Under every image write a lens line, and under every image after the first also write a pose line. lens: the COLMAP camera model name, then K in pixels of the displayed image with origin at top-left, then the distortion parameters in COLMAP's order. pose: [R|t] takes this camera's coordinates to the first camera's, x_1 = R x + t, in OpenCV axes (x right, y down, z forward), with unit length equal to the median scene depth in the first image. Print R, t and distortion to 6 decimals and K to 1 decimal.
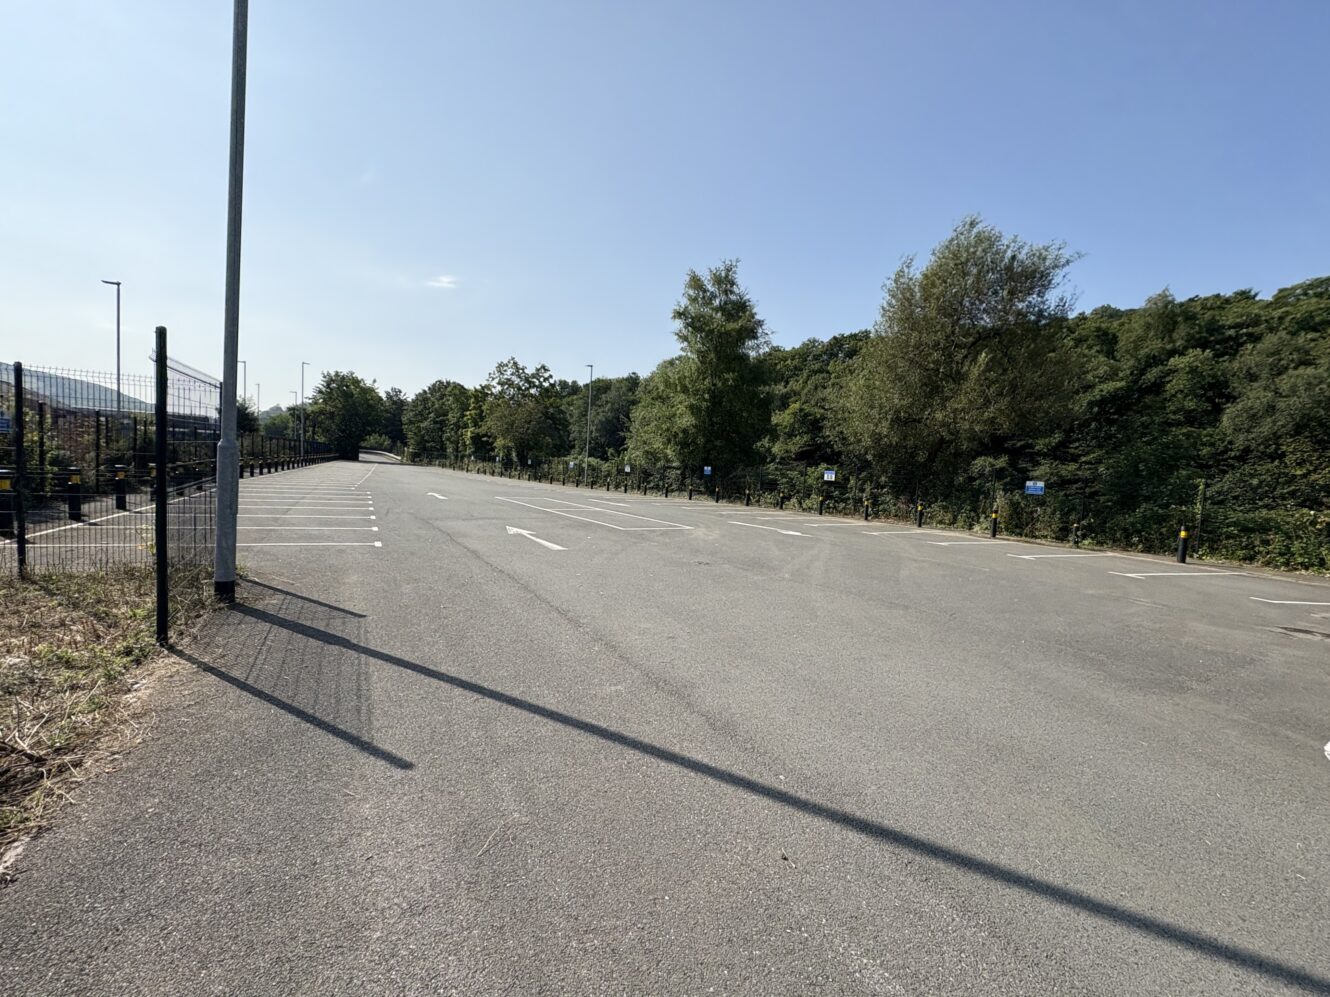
lens RADIAL K [[546.4, 0, 665.0], [0, 546.4, 498.5], [0, 0, 1]] dist [-0.014599, -0.000081]
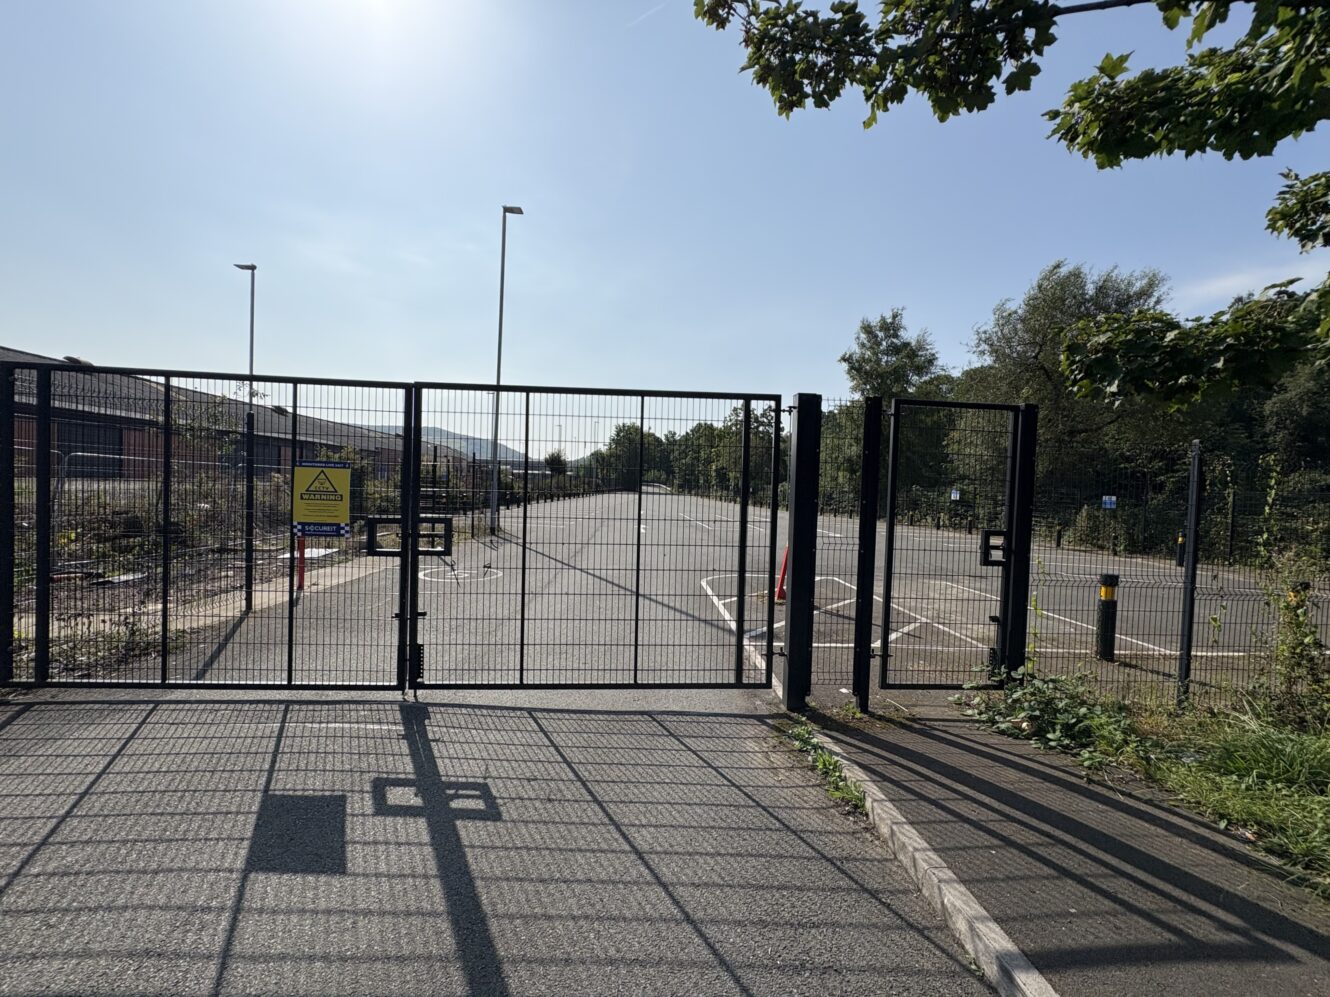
lens RADIAL K [[546.4, 0, 665.0], [0, 546.4, 498.5], [0, 0, 1]] dist [-0.014599, -0.000081]
pose [[0.880453, -0.014373, -0.473915, 0.122380], [-0.010838, 0.998669, -0.050423, 0.010890], [0.474009, 0.049532, 0.879126, -0.107532]]
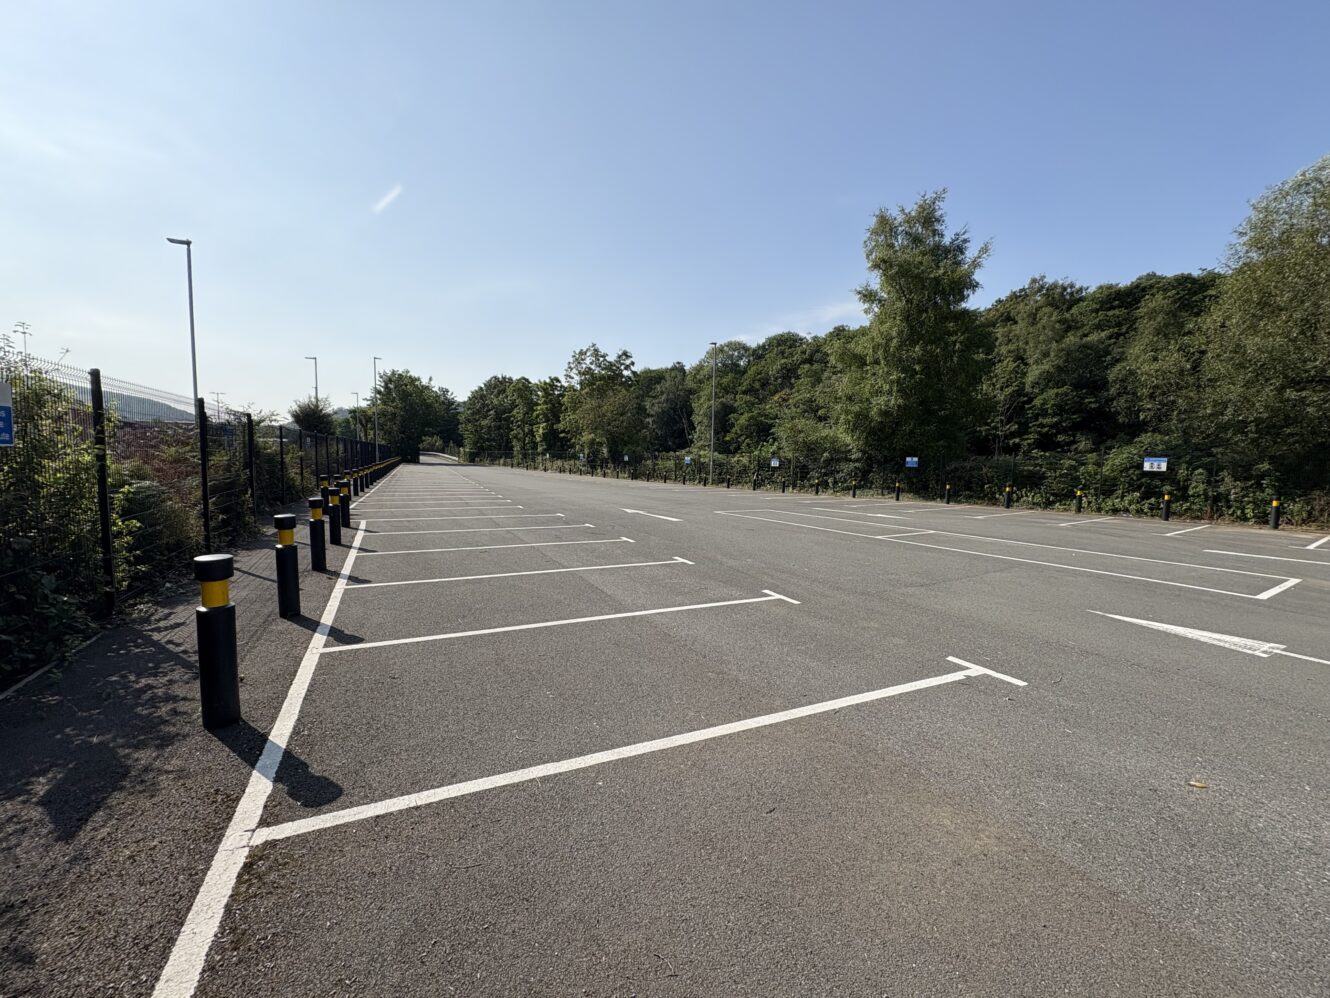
lens RADIAL K [[532.6, 0, 665.0], [0, 532.6, 499.0], [0, 0, 1]] dist [-0.013226, -0.000076]
pose [[0.998565, -0.033250, -0.041981, -0.128980], [0.034081, 0.999234, 0.019258, -0.012916], [0.041308, -0.020661, 0.998933, 0.110822]]
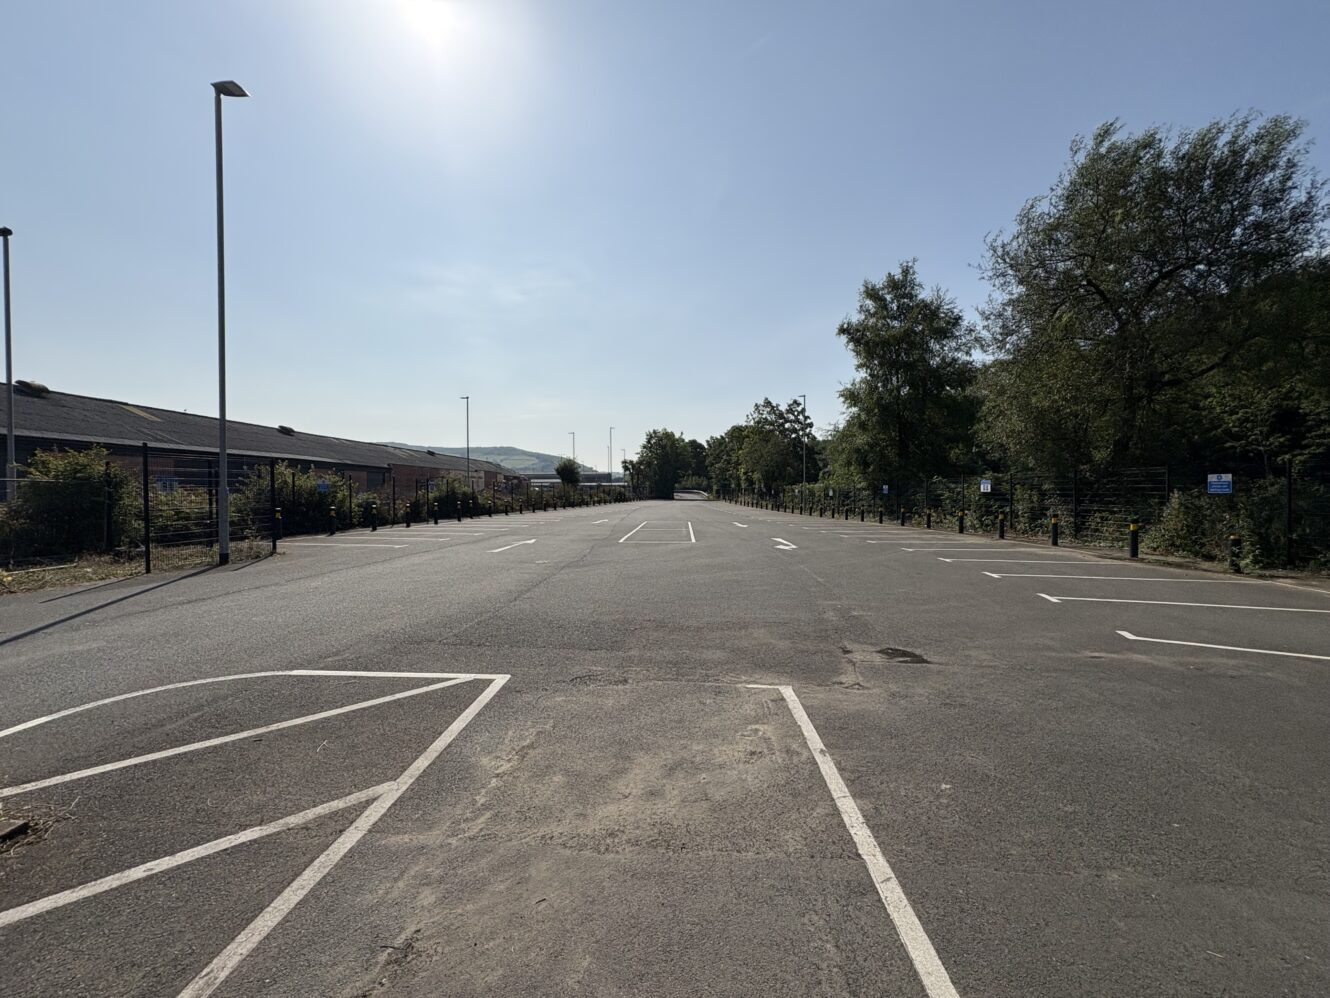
lens RADIAL K [[526.5, 0, 662.4], [0, 526.5, 494.9], [0, 0, 1]] dist [-0.002709, -0.000441]
pose [[0.816388, -0.055419, -0.574838, 0.146105], [0.017140, 0.997272, -0.071803, 0.008234], [0.577249, 0.048767, 0.815111, 0.026010]]
